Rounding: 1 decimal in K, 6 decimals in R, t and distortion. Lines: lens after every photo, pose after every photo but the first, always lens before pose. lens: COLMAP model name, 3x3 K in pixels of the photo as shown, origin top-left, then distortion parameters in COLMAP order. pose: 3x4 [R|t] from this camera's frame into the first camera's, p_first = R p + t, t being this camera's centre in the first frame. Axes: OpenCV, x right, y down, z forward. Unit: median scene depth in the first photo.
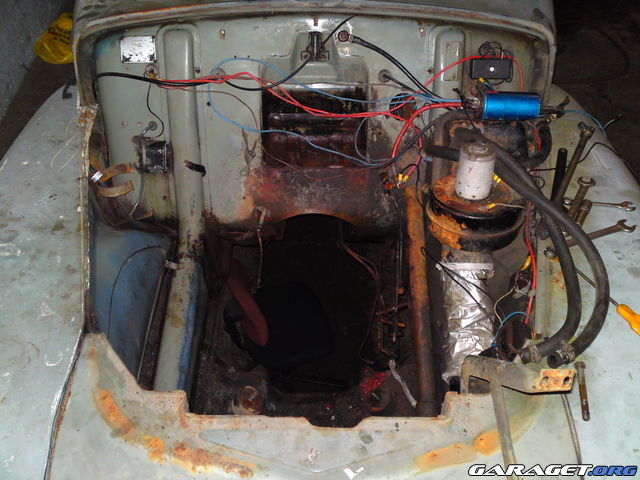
lens RADIAL K [[668.5, 0, 320.0], [0, 668.5, 240.0], [0, 0, 1]] dist [-0.017215, -0.027817]
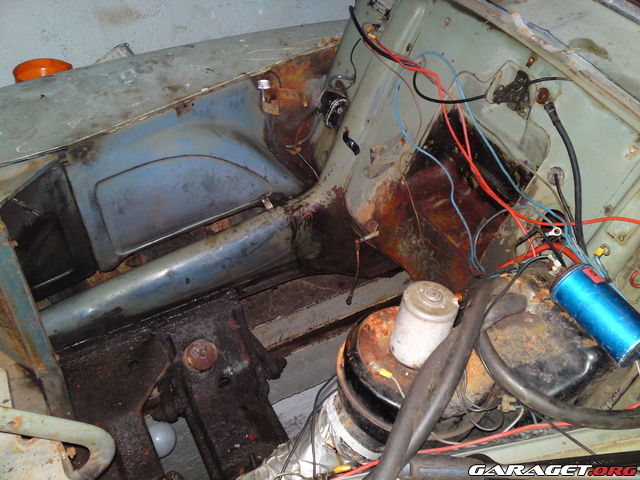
lens RADIAL K [[668.5, 0, 320.0], [0, 668.5, 240.0], [0, 0, 1]] dist [-0.017215, -0.027817]
pose [[0.457083, 0.619618, -0.638082, 0.458031], [-0.623629, 0.734785, 0.266792, -0.227897], [0.634162, 0.275981, 0.722269, 0.372281]]
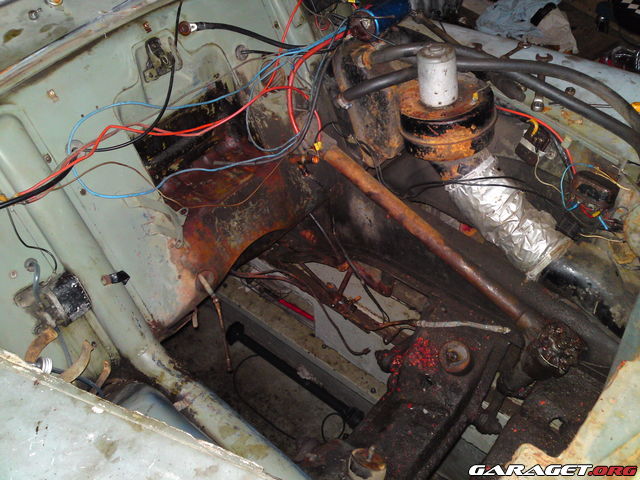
lens RADIAL K [[685.3, 0, 320.6], [0, 685.3, 222.2], [0, 0, 1]] dist [-0.010679, -0.019447]
pose [[0.646305, -0.548234, 0.530782, -0.407068], [0.570222, 0.809214, 0.141491, -0.138479], [-0.507086, 0.211218, 0.835614, 0.278862]]
